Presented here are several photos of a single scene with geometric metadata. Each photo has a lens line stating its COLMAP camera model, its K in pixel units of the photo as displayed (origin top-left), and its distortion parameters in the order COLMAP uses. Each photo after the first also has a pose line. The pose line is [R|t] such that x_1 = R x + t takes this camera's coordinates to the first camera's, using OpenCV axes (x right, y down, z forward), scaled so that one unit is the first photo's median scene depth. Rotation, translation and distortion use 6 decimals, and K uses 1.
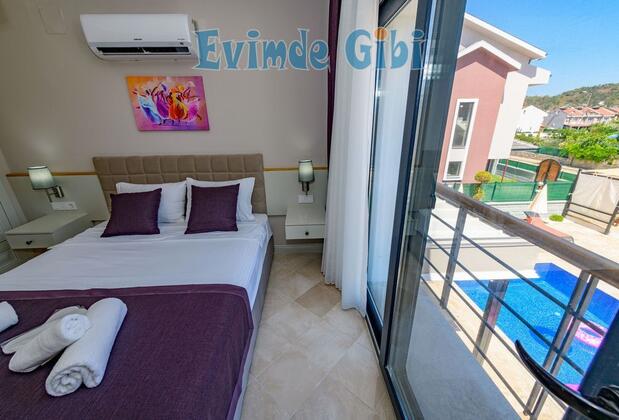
lens RADIAL K [[237.8, 0, 311.8], [0, 237.8, 196.0], [0, 0, 1]] dist [0.011632, 0.000043]
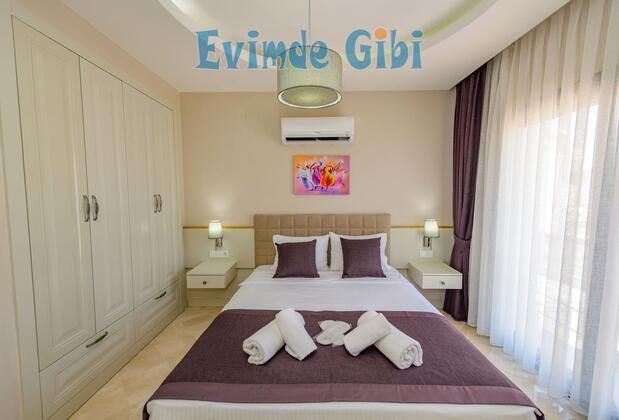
lens RADIAL K [[240.7, 0, 310.2], [0, 240.7, 205.5], [0, 0, 1]] dist [0.002383, 0.000018]
pose [[0.997904, 0.015592, -0.062804, -0.573479], [-0.030733, 0.968292, -0.247922, 0.103705], [0.056947, 0.249333, 0.966742, -0.231858]]
